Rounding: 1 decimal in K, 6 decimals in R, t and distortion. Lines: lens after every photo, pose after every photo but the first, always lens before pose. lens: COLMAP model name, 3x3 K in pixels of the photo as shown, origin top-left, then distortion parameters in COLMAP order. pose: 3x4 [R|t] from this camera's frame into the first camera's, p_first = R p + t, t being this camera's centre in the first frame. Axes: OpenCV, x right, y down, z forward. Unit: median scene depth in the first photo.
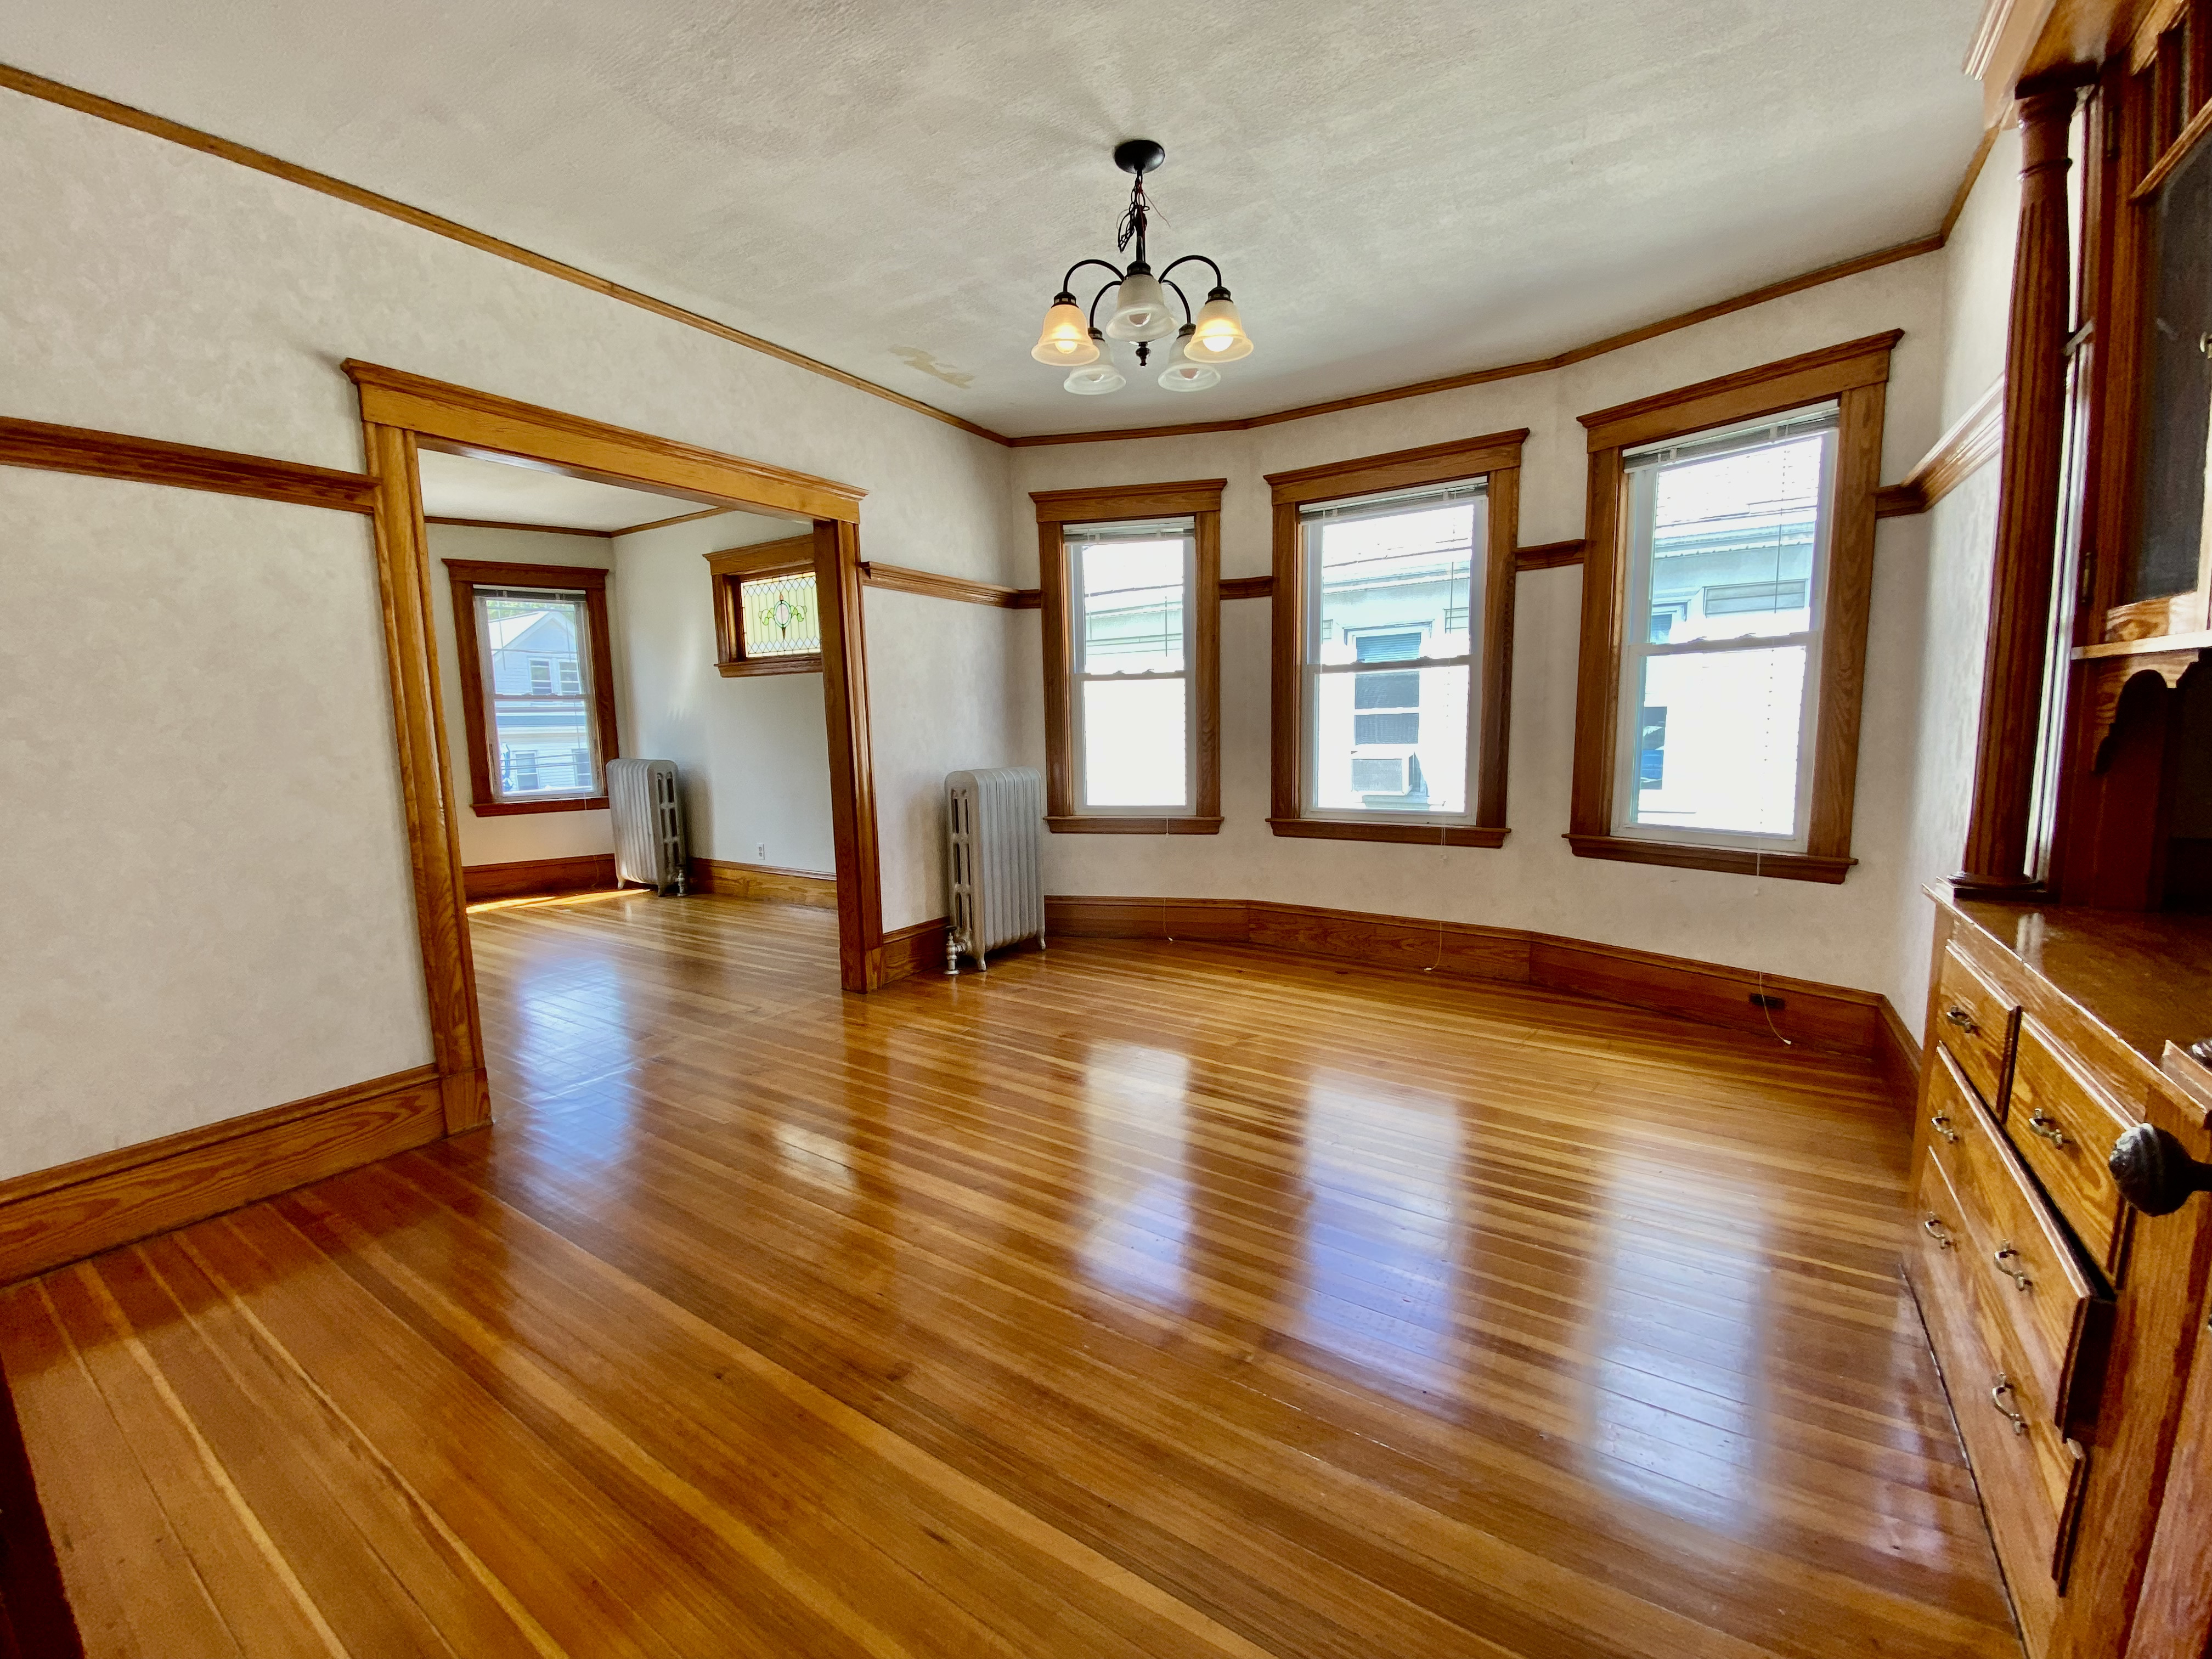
lens RADIAL K [[898.6, 0, 1106.0], [0, 898.6, 829.5], [0, 0, 1]] dist [0.050268, -0.033494]
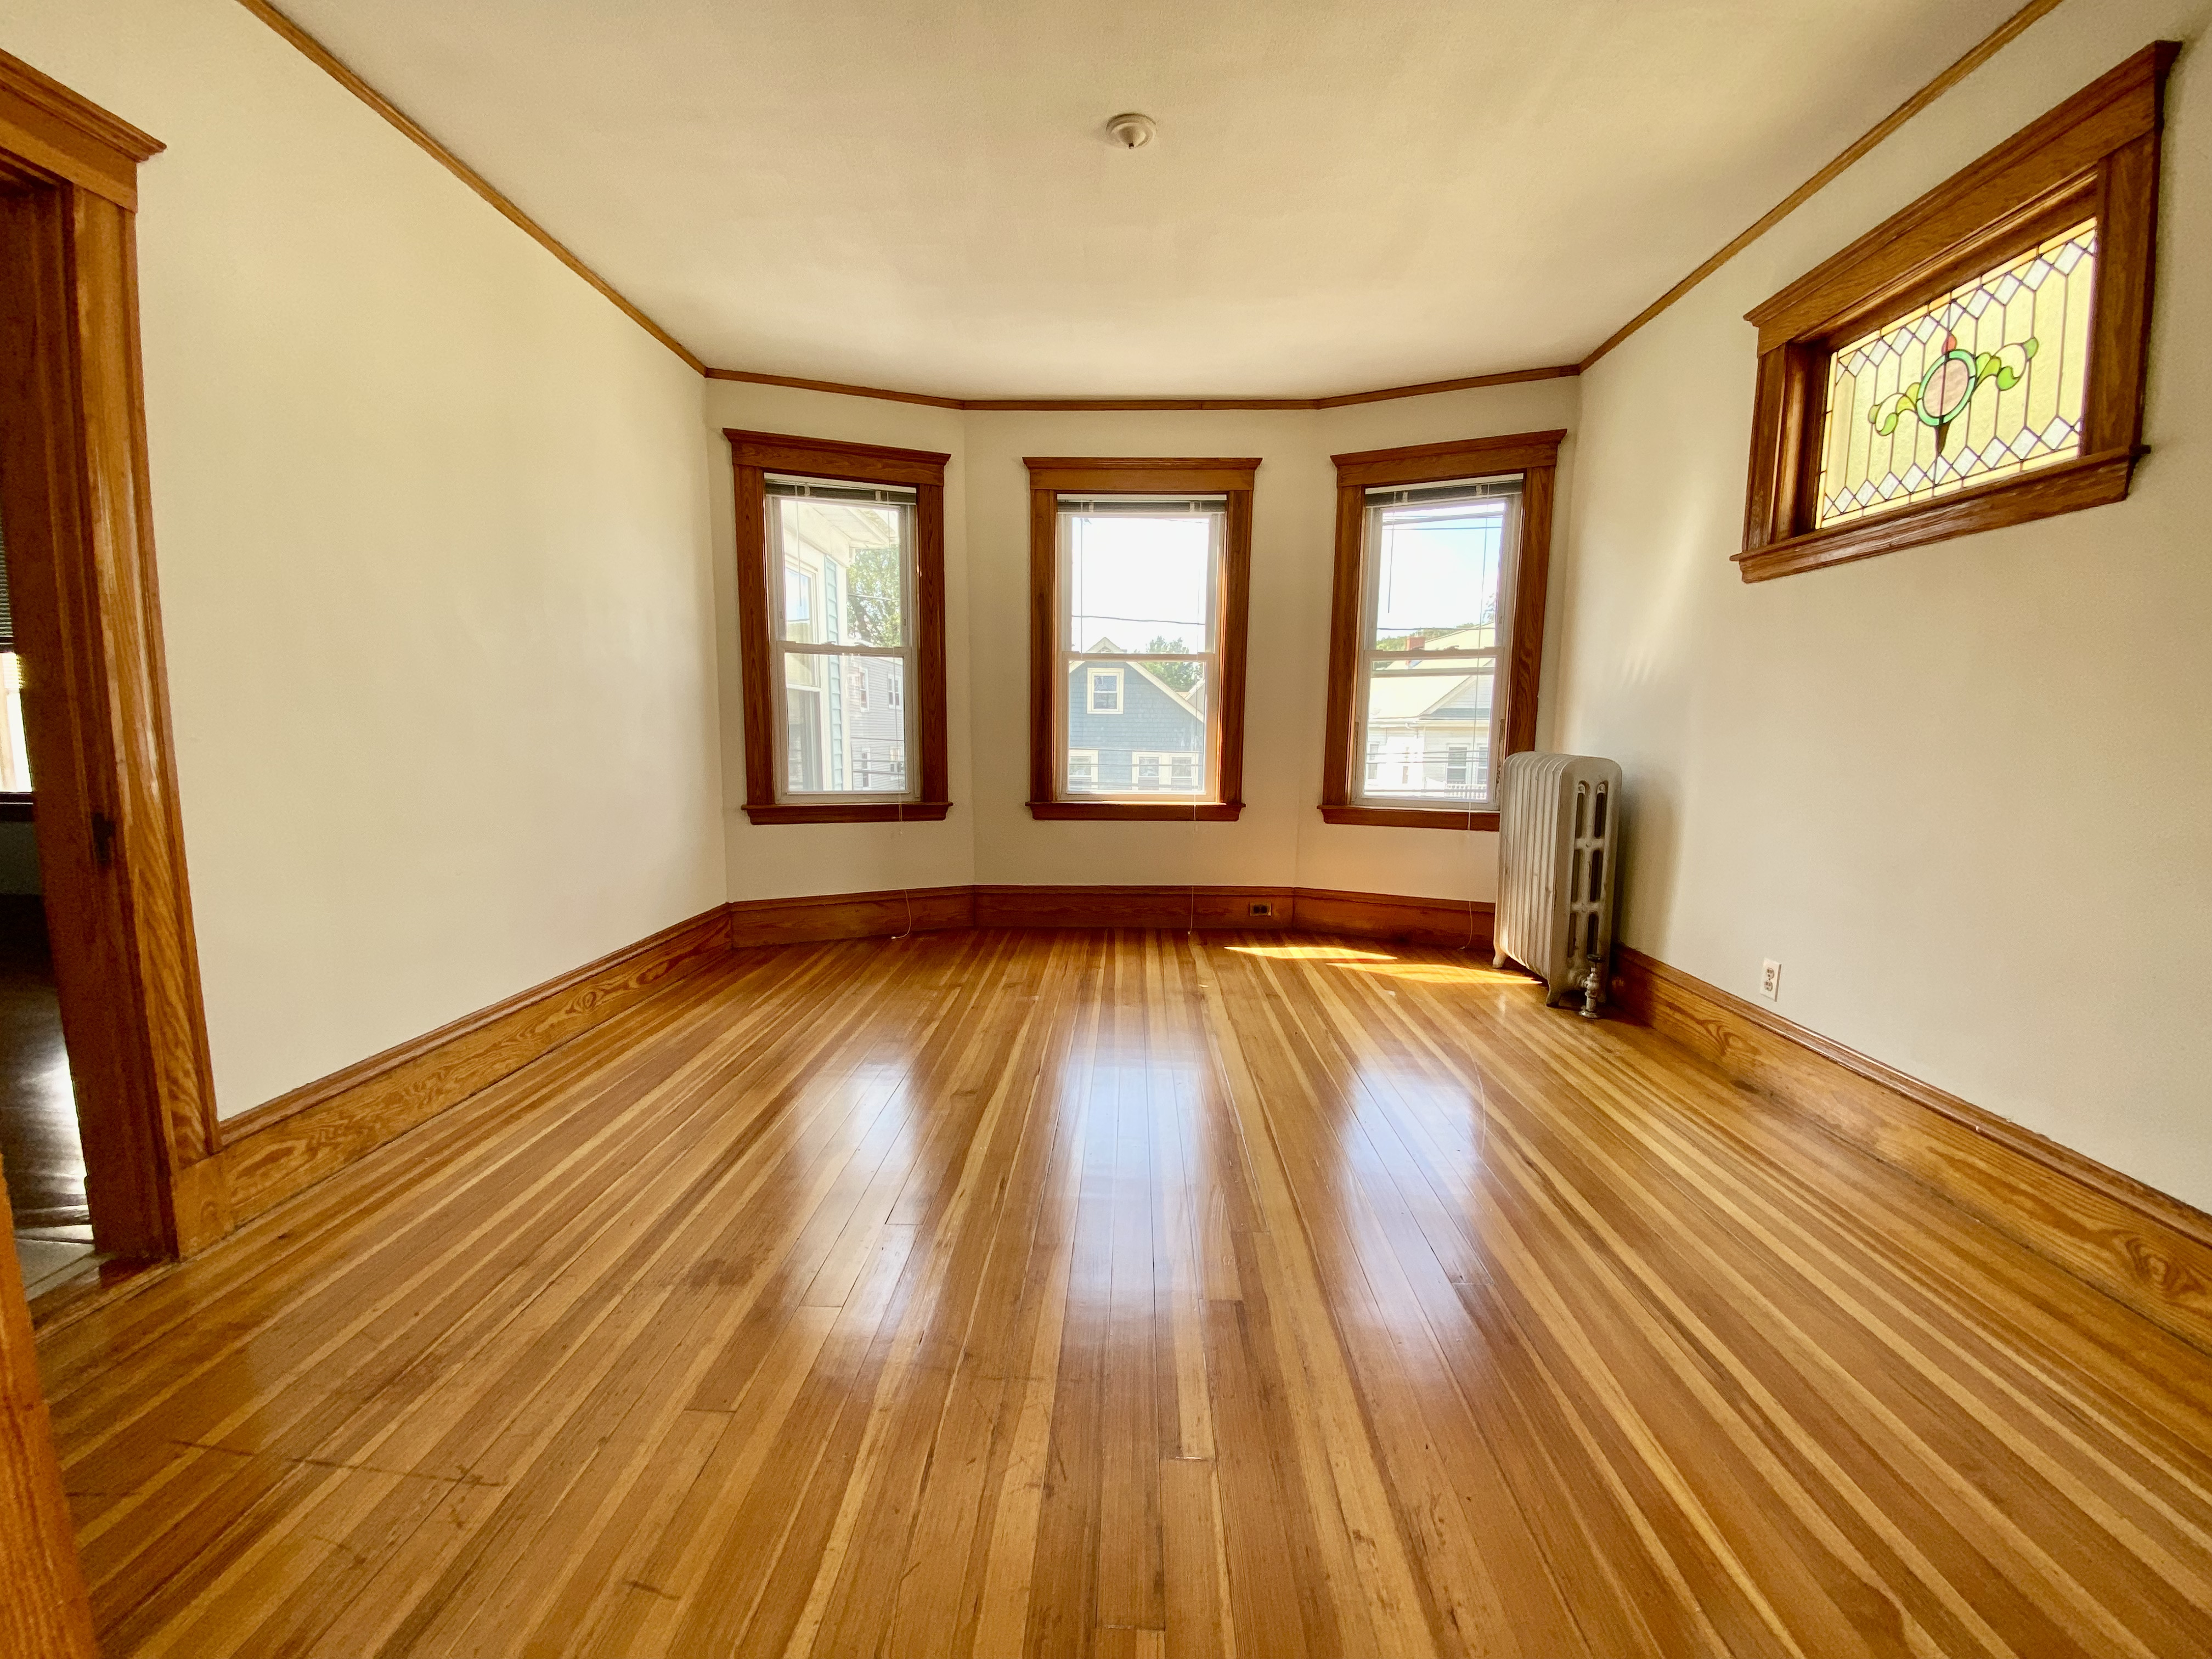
lens RADIAL K [[898.6, 0, 1106.0], [0, 898.6, 829.5], [0, 0, 1]] dist [0.050268, -0.033494]
pose [[0.522667, 0.123643, -0.843524, -0.180204], [-0.123245, 0.989992, 0.068746, -0.035898], [0.843582, 0.068029, 0.532674, 0.471806]]
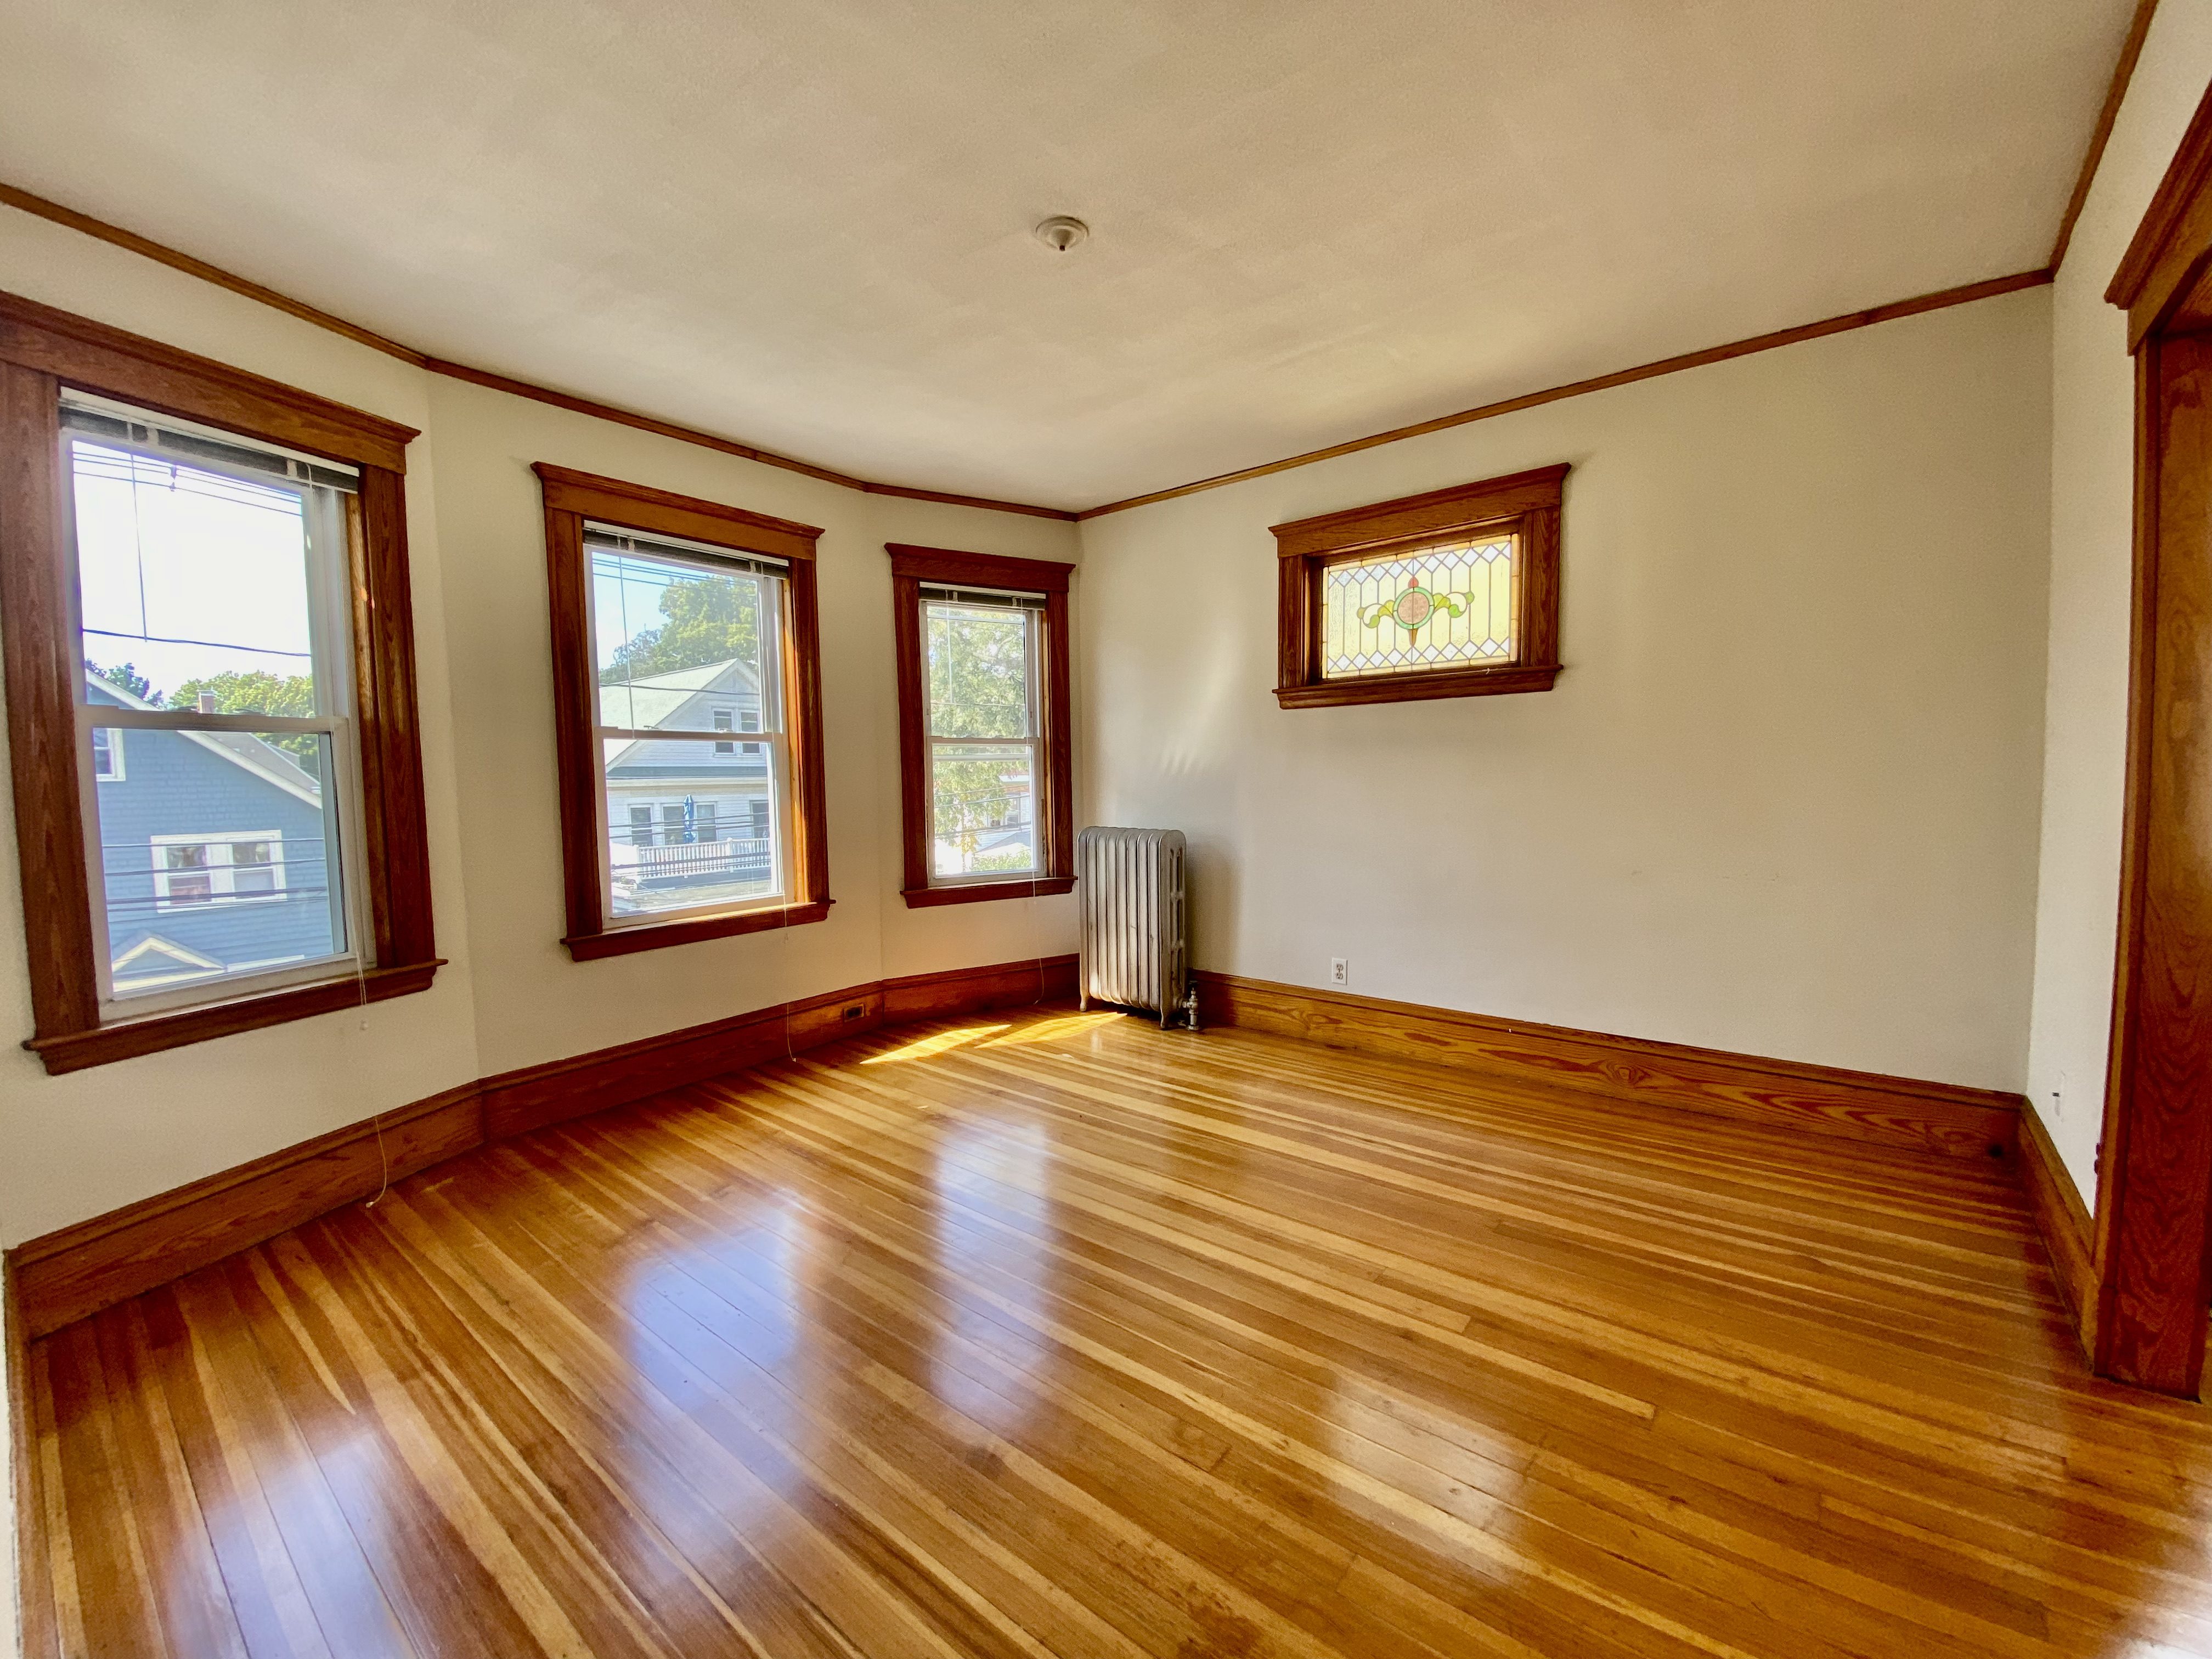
lens RADIAL K [[898.6, 0, 1106.0], [0, 898.6, 829.5], [0, 0, 1]] dist [0.050268, -0.033494]
pose [[0.995347, 0.008005, -0.096025, -0.467984], [-0.013237, 0.998455, -0.053970, -0.038665], [0.095444, 0.054990, 0.993915, 0.315354]]
